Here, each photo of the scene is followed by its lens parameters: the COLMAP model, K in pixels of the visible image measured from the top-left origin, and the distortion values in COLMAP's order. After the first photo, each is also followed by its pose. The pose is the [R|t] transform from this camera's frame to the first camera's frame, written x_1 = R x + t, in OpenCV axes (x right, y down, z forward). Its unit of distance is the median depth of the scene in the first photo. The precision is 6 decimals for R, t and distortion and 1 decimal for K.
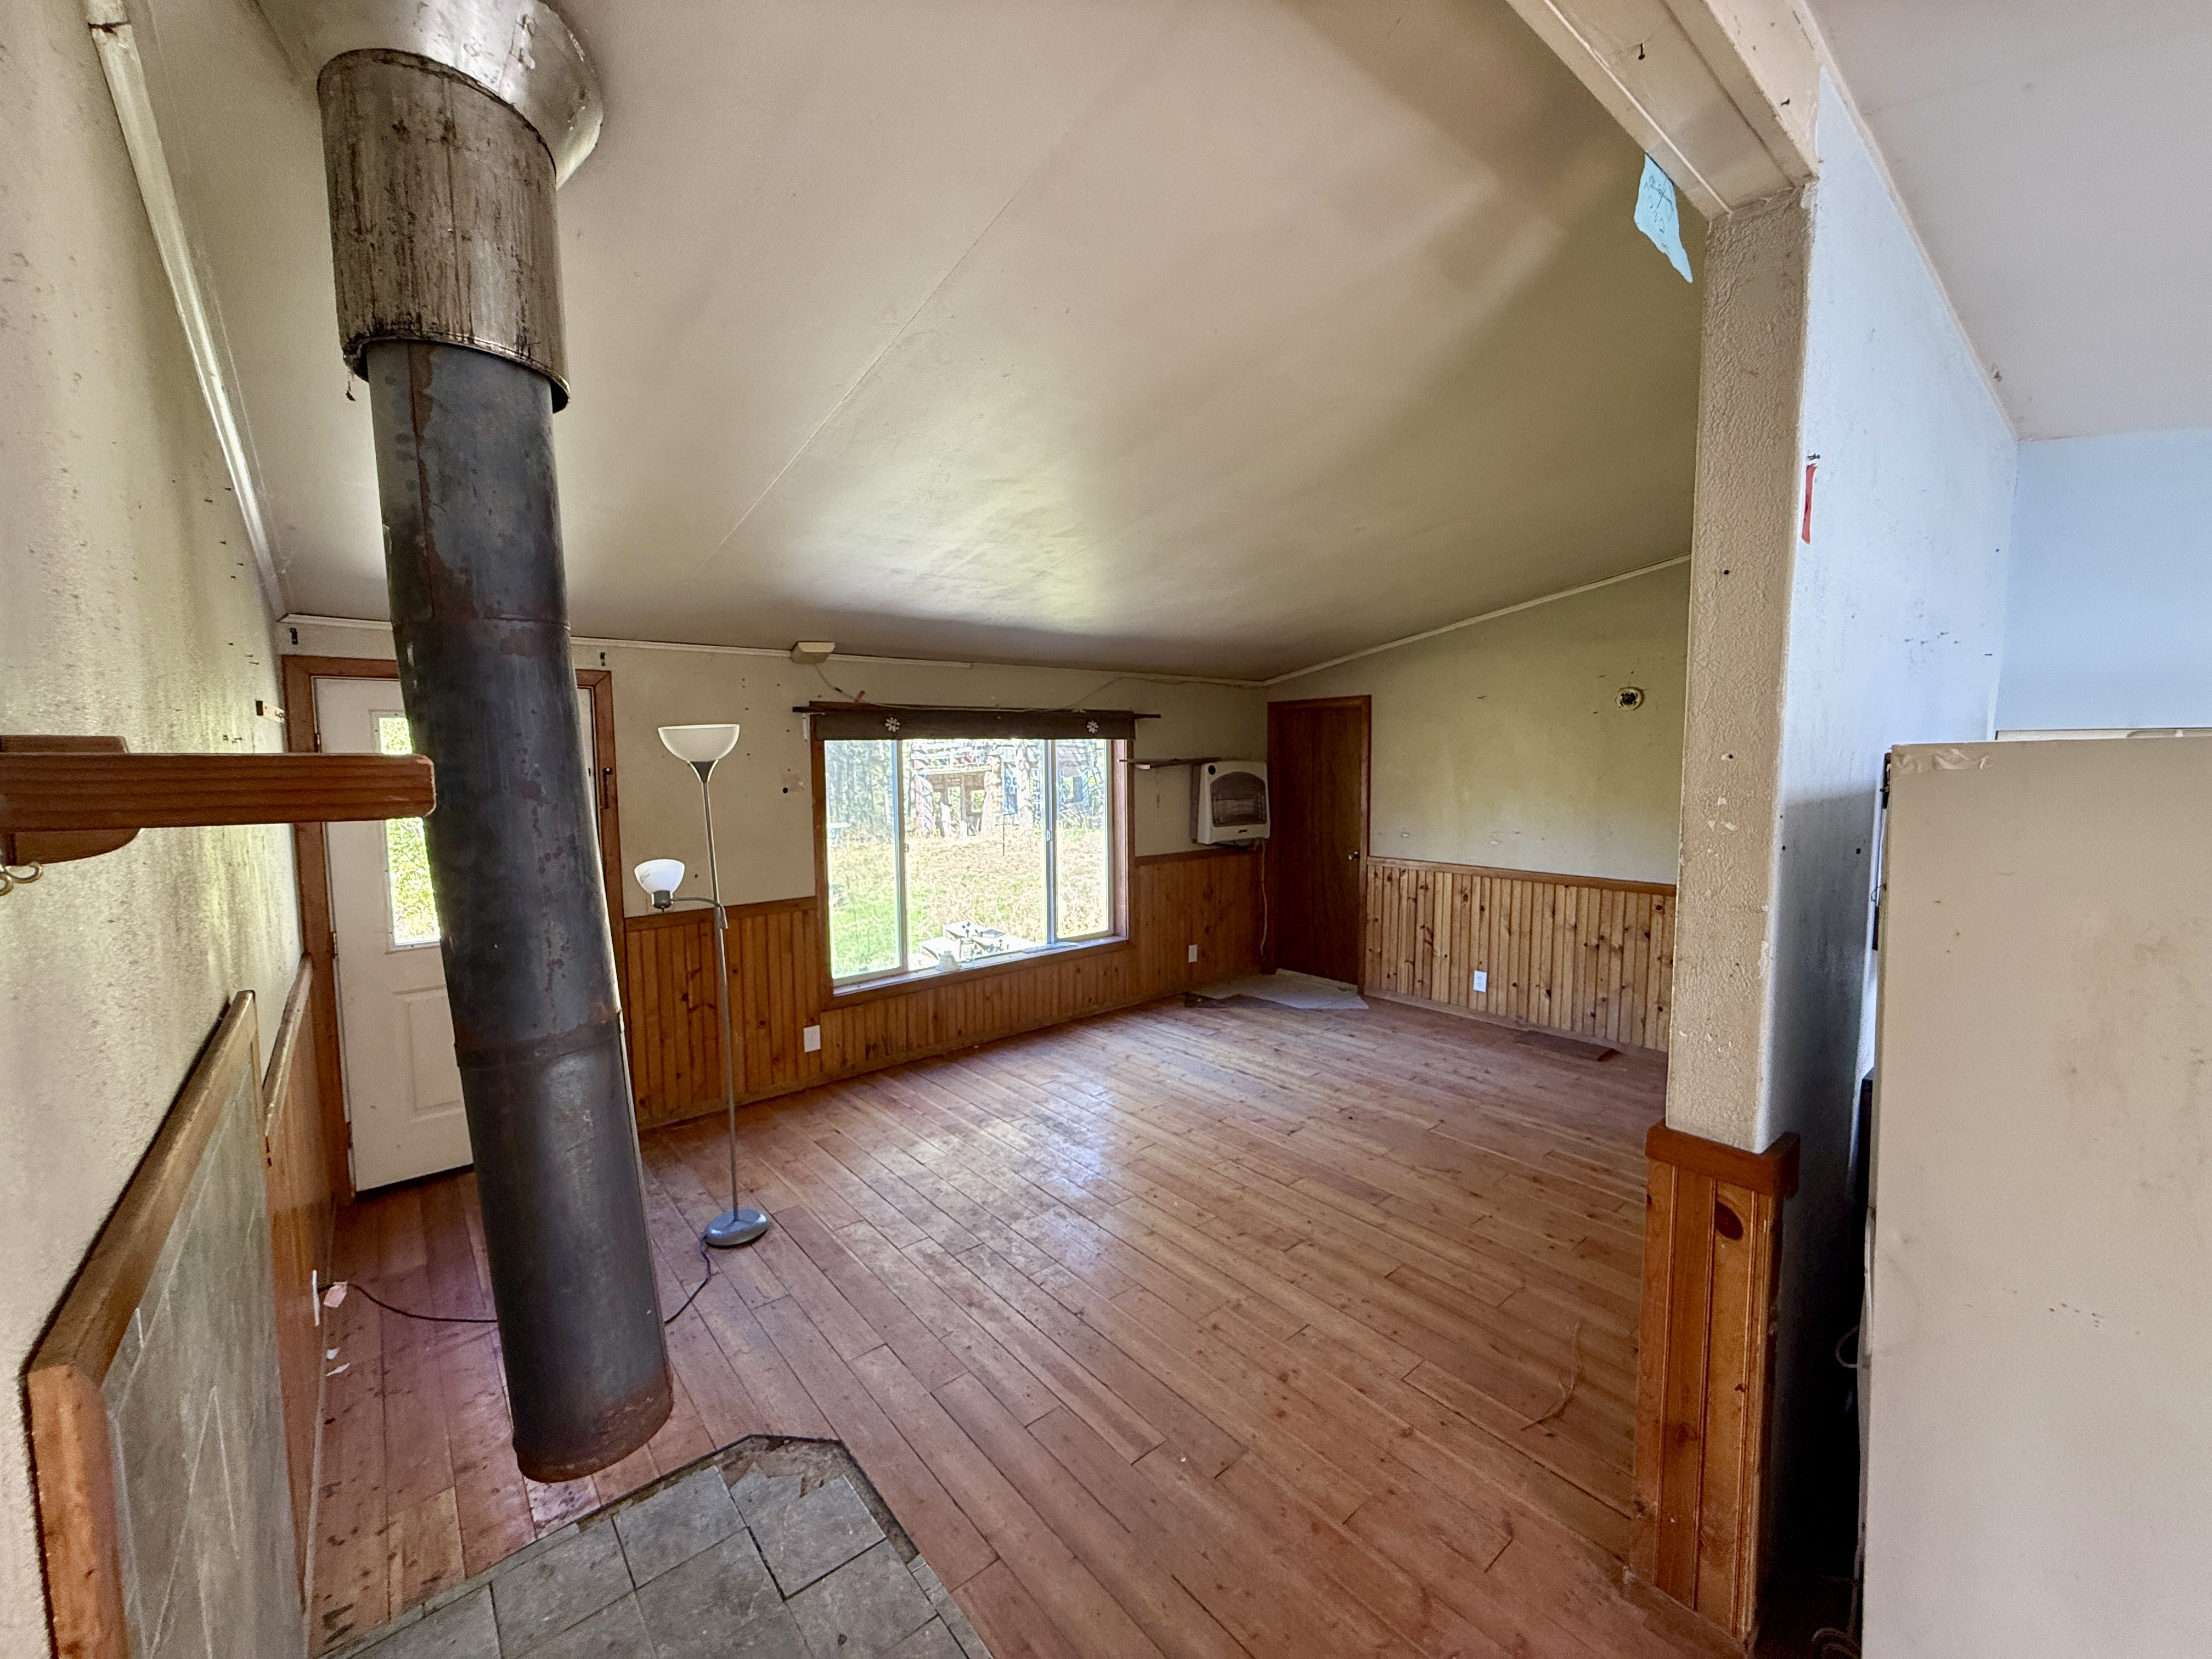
lens RADIAL K [[883.9, 0, 1103.6], [0, 883.9, 828.3], [0, 0, 1]] dist [0.000605, 0.000611]
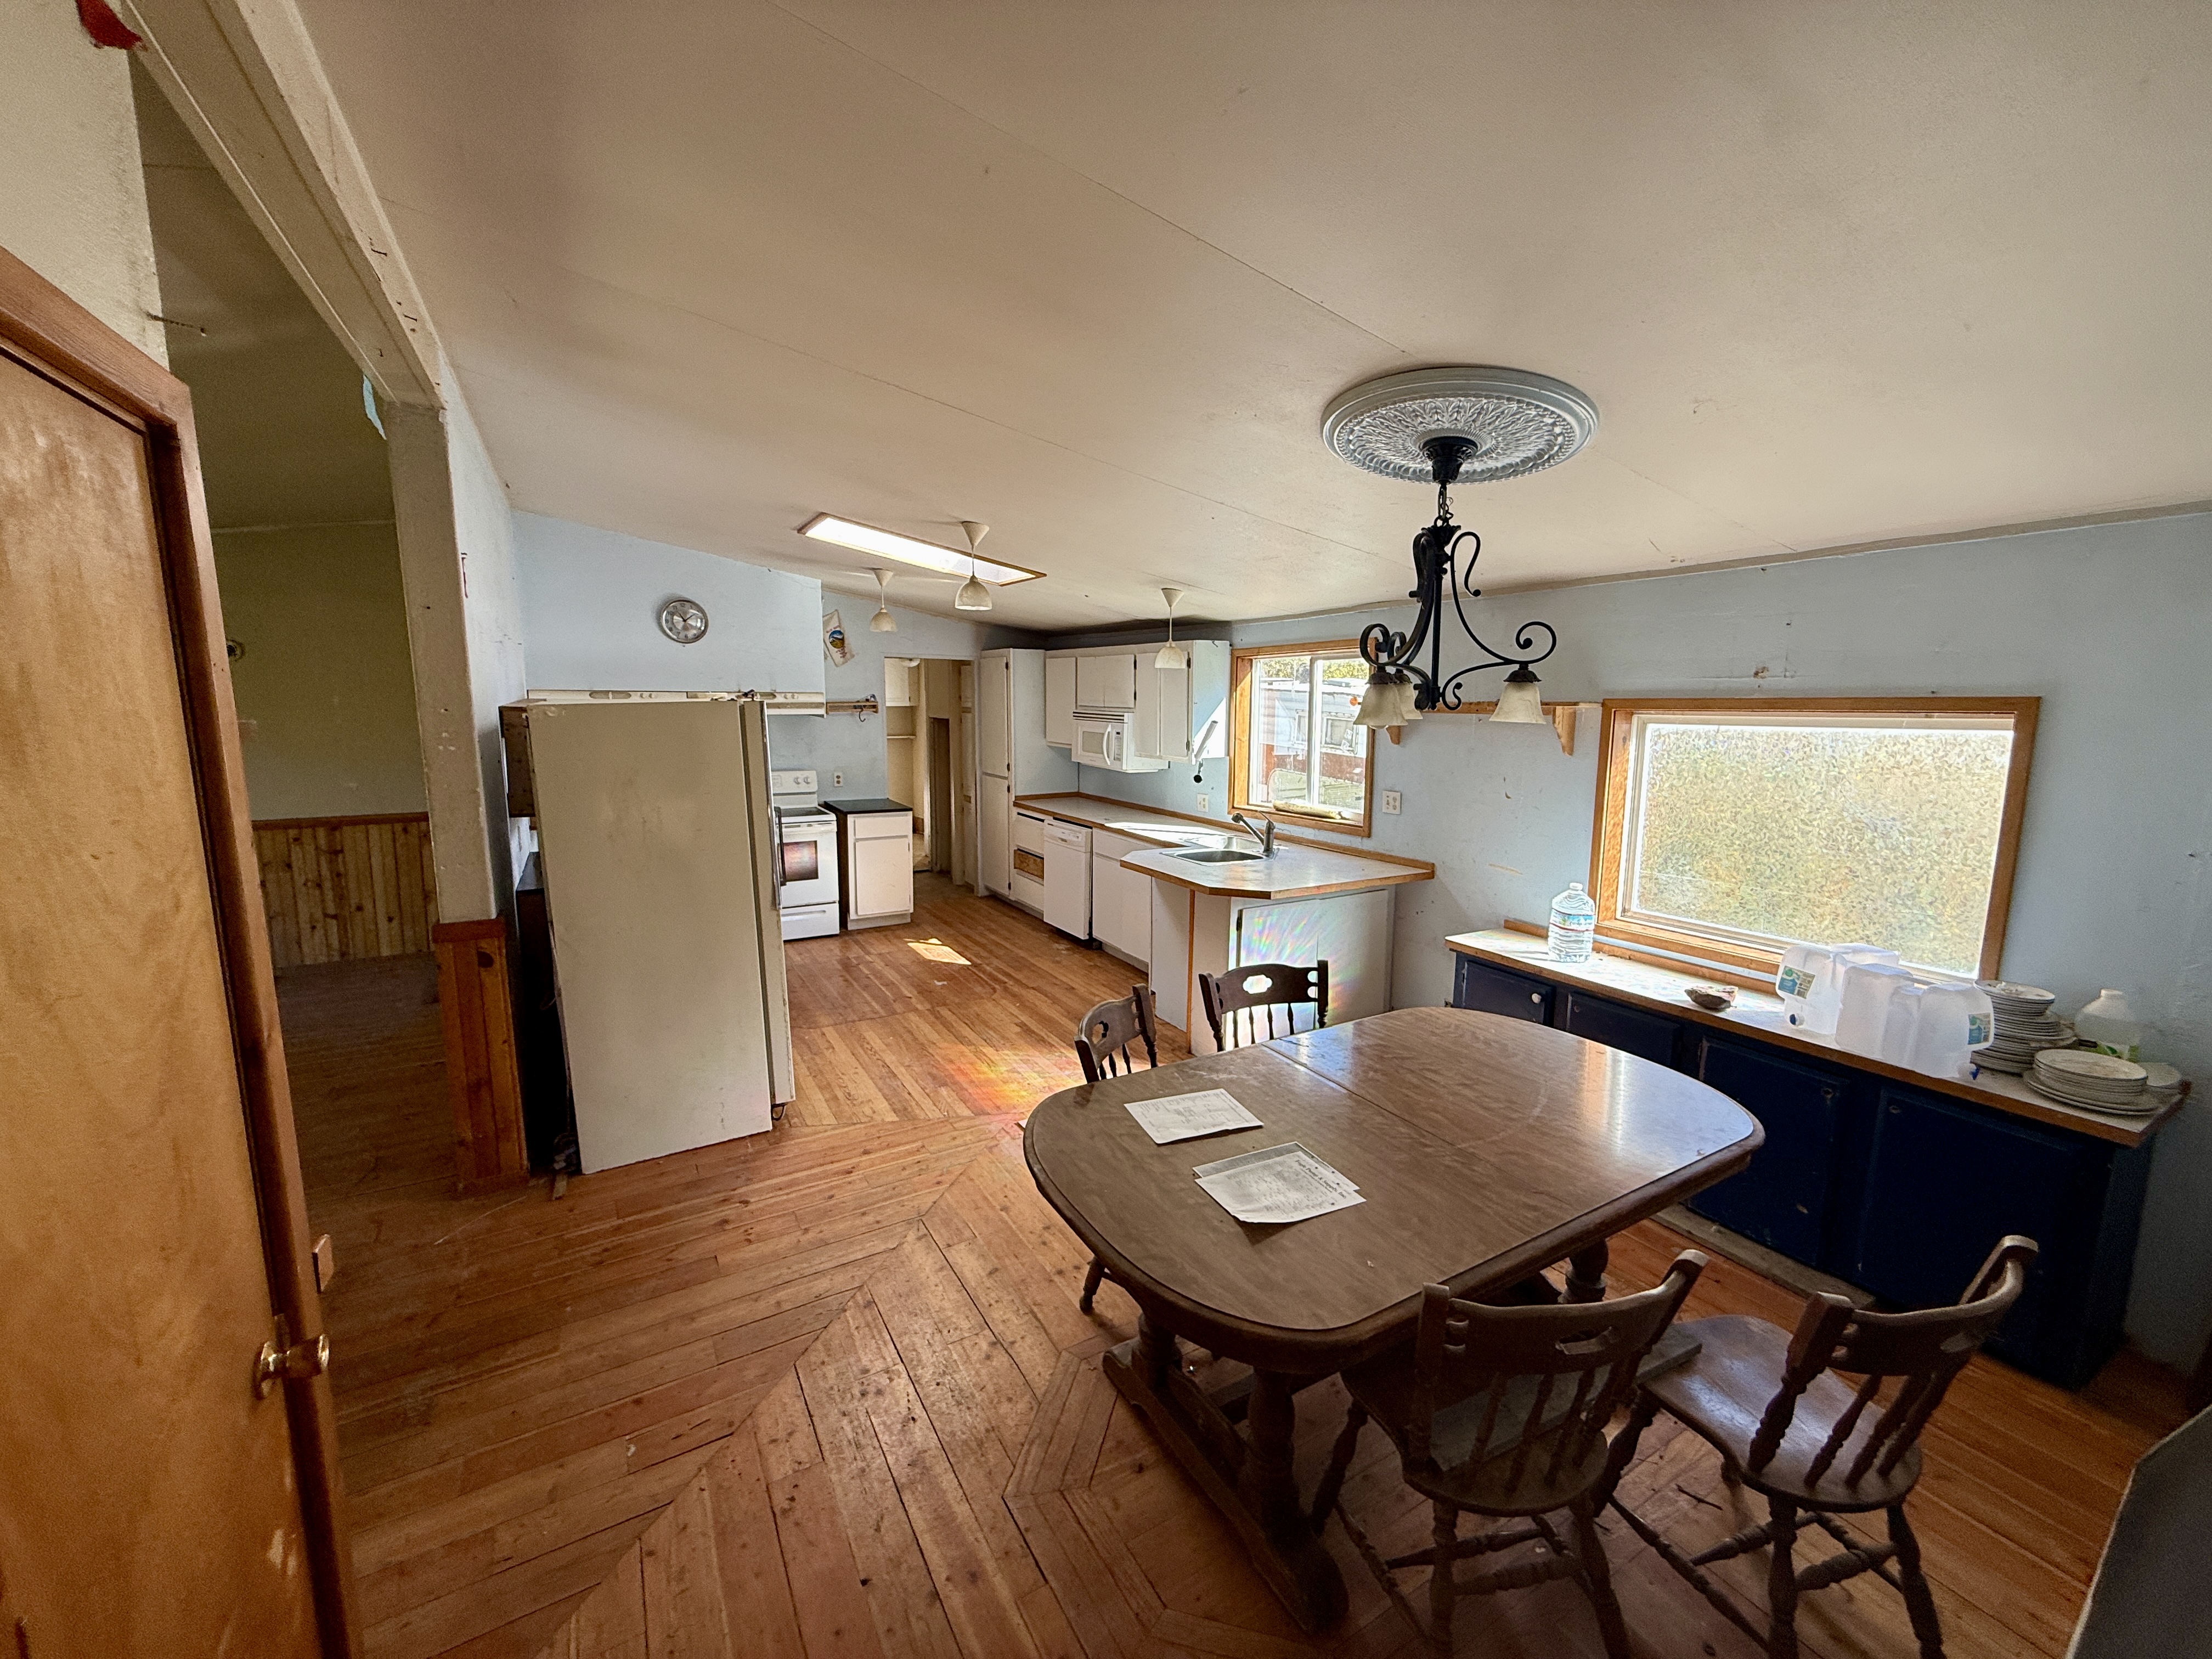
lens RADIAL K [[883.9, 0, 1093.4], [0, 883.9, 832.1], [0, 0, 1]] dist [0.000605, 0.000611]
pose [[0.180771, -0.140788, 0.973397, -0.291262], [0.075637, 0.988761, 0.128963, 0.011578], [-0.980613, 0.050312, 0.189388, -0.217536]]
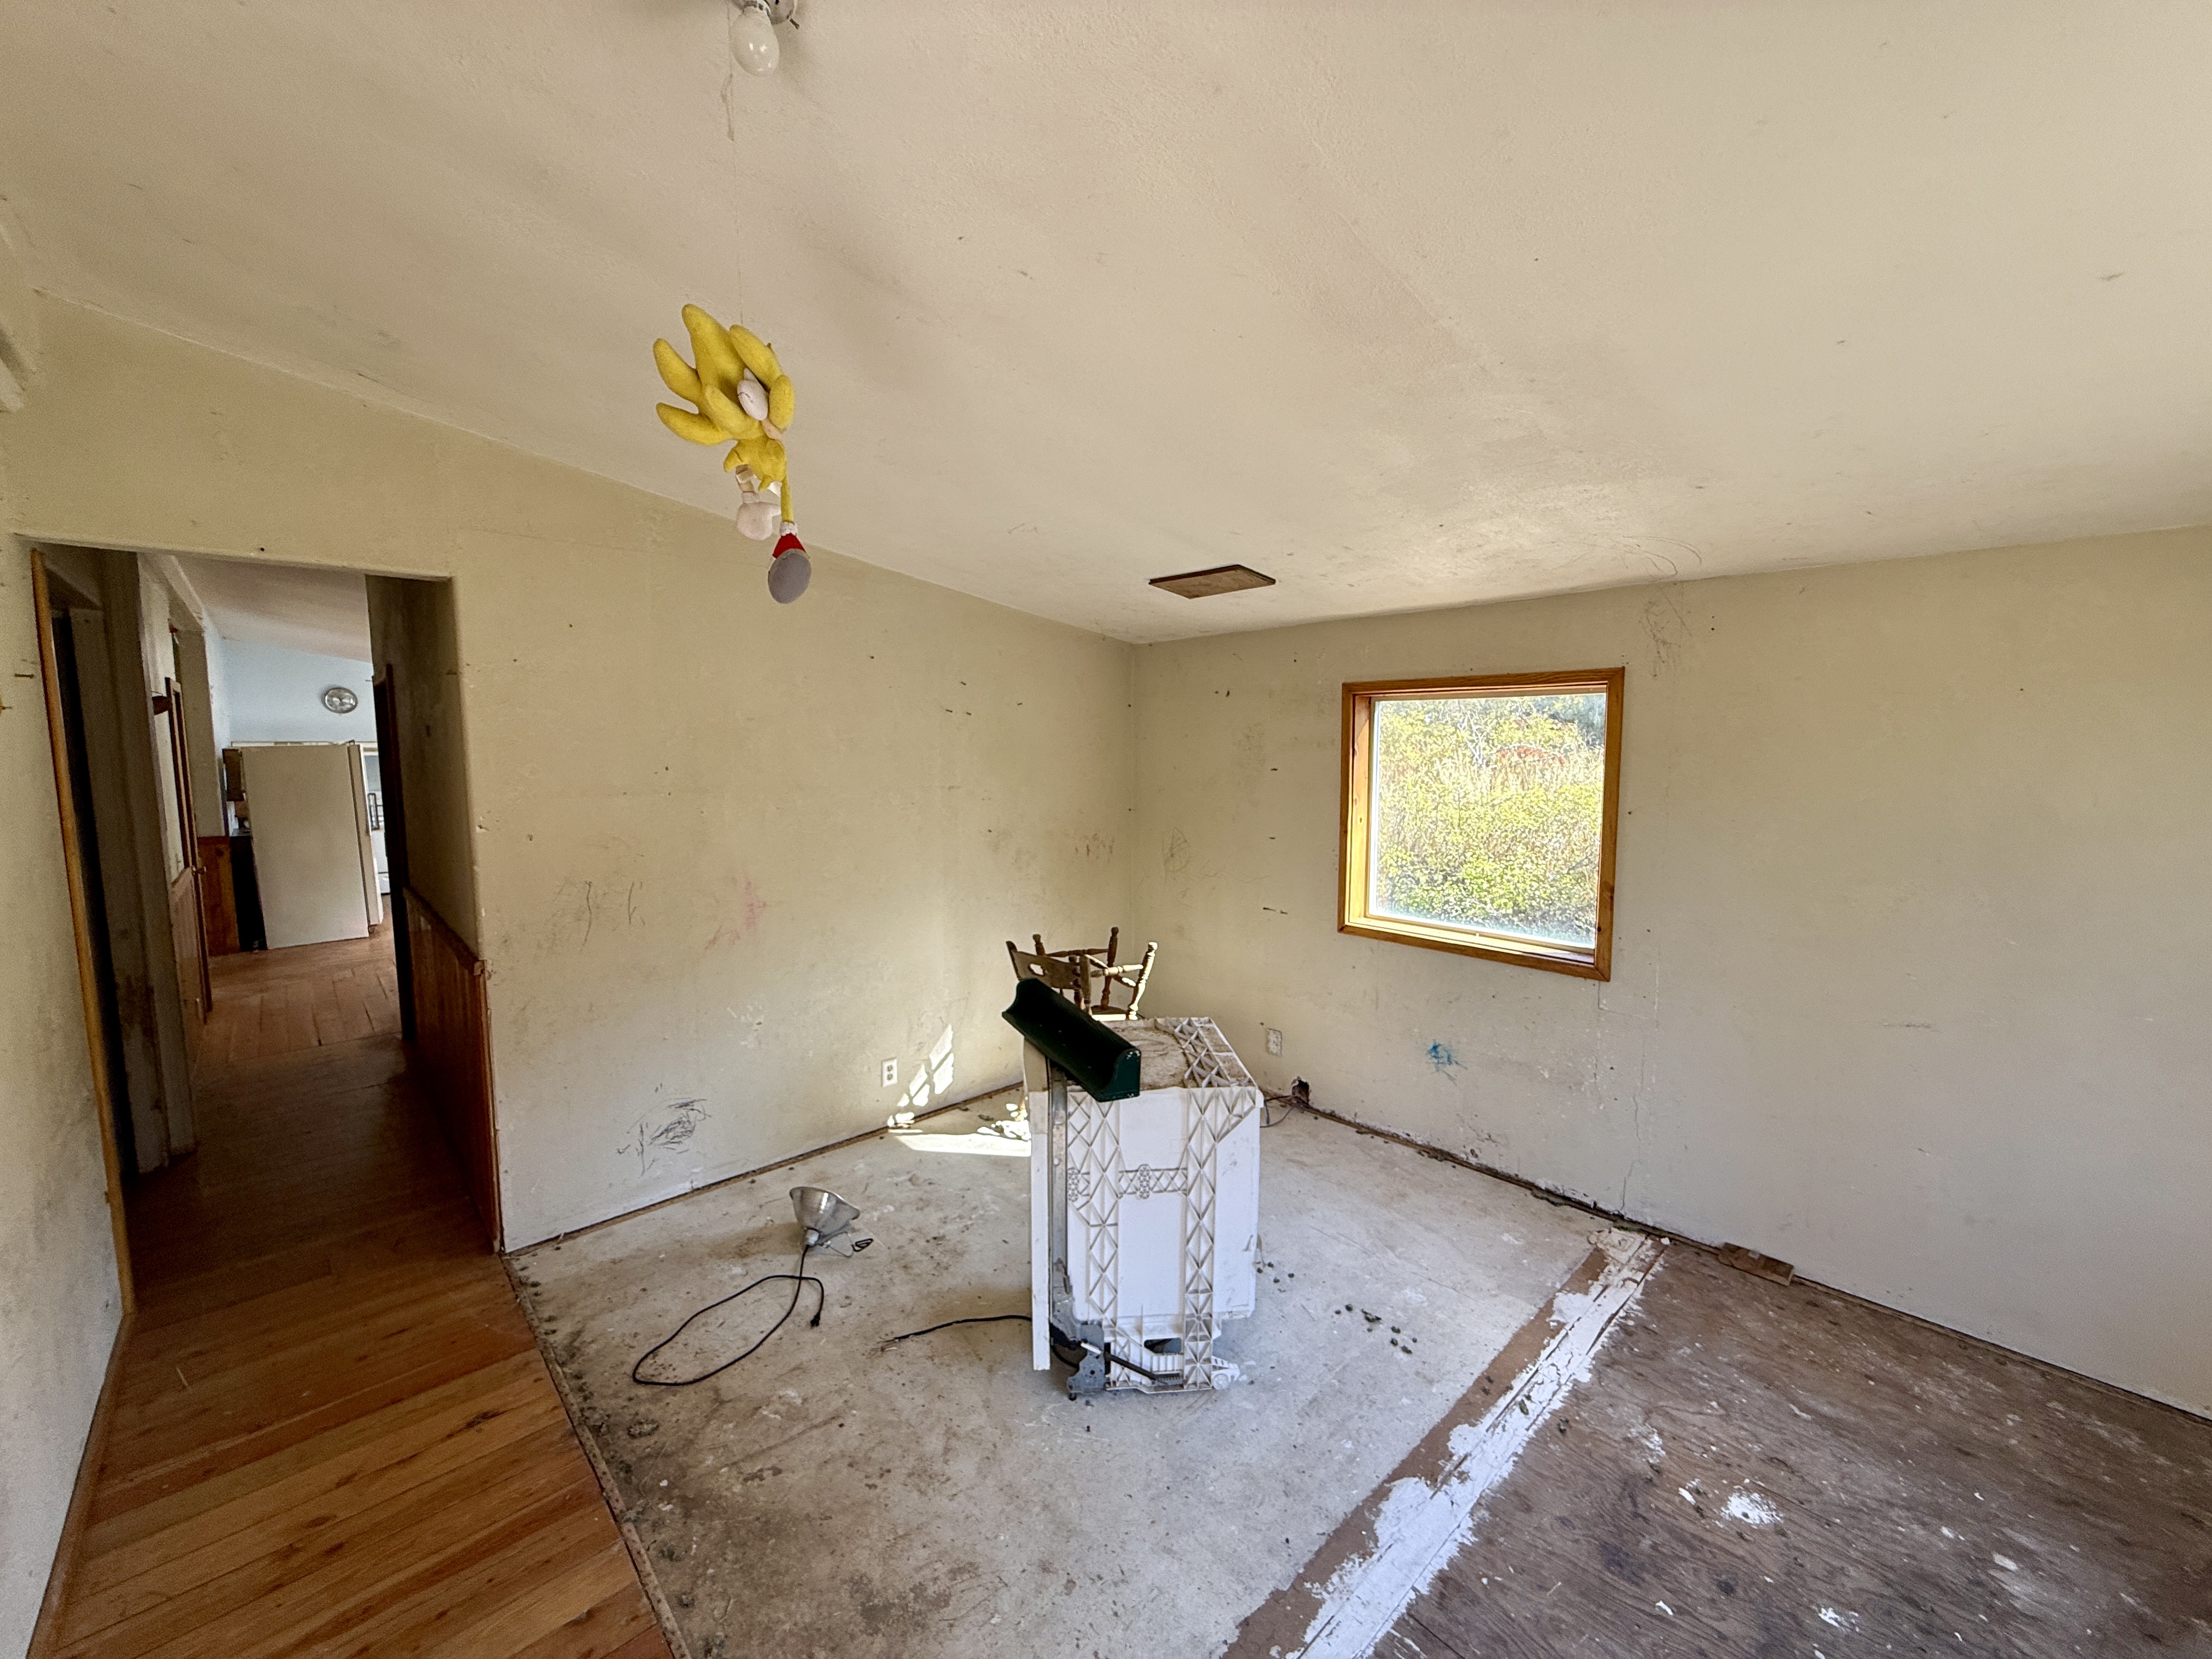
lens RADIAL K [[883.9, 0, 1110.6], [0, 883.9, 822.7], [0, 0, 1]] dist [0.000605, 0.000611]
pose [[-0.046848, -0.089969, 0.994842, -1.374375], [0.080655, 0.992343, 0.093541, 0.080985], [-0.995641, 0.084621, -0.039233, -1.159350]]
